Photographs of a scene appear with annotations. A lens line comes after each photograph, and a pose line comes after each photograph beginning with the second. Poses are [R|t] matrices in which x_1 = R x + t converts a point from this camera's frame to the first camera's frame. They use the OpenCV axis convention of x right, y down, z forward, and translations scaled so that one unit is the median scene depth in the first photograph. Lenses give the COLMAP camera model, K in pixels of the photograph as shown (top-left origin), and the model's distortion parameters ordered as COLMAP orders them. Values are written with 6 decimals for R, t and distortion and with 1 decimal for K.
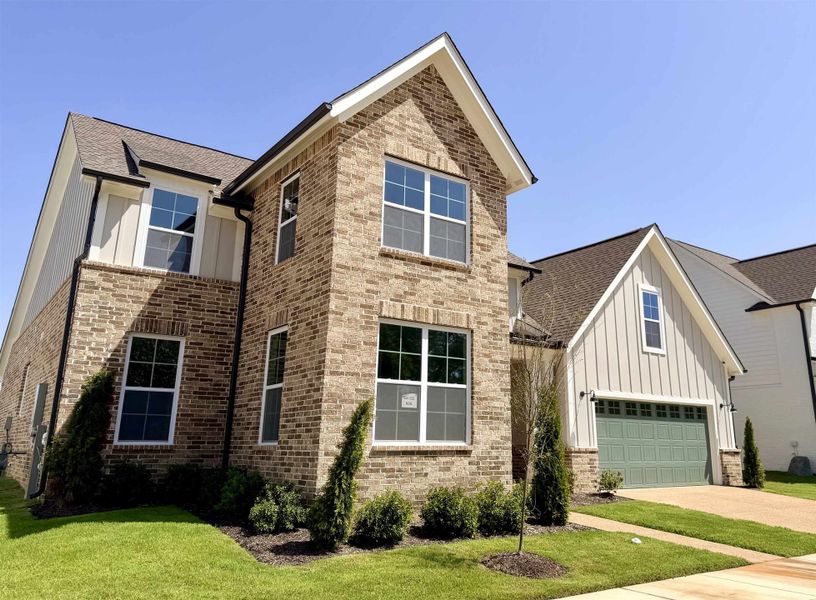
lens RADIAL K [[653.8, 0, 442.4], [0, 653.8, 253.7], [0, 0, 1]] dist [0.068966, -0.011327]
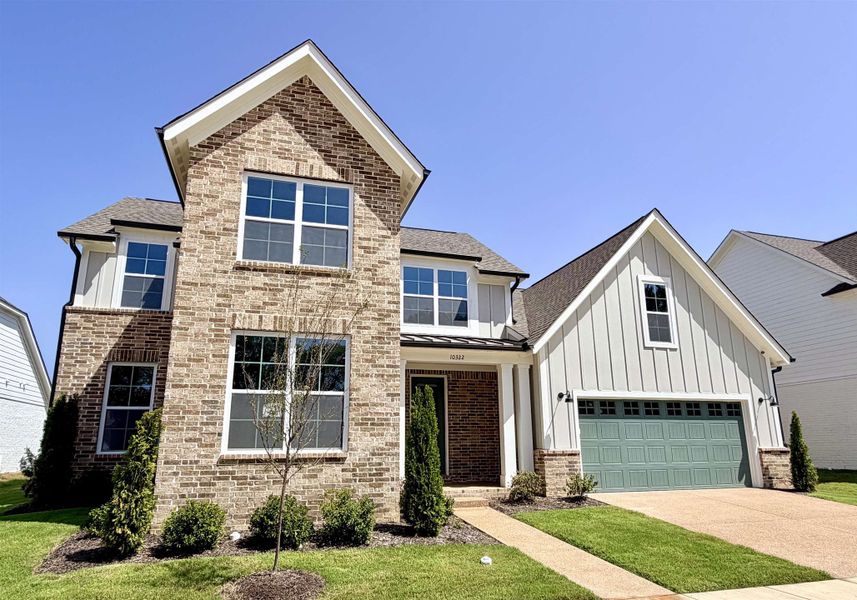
lens RADIAL K [[532.8, 0, 417.4], [0, 532.8, 320.7], [0, 0, 1]] dist [-0.039656, 0.101672]
pose [[0.935001, -0.098137, -0.340796, 0.399040], [0.114047, 0.993111, 0.026917, 0.083340], [0.335806, -0.064034, 0.939752, 0.289700]]
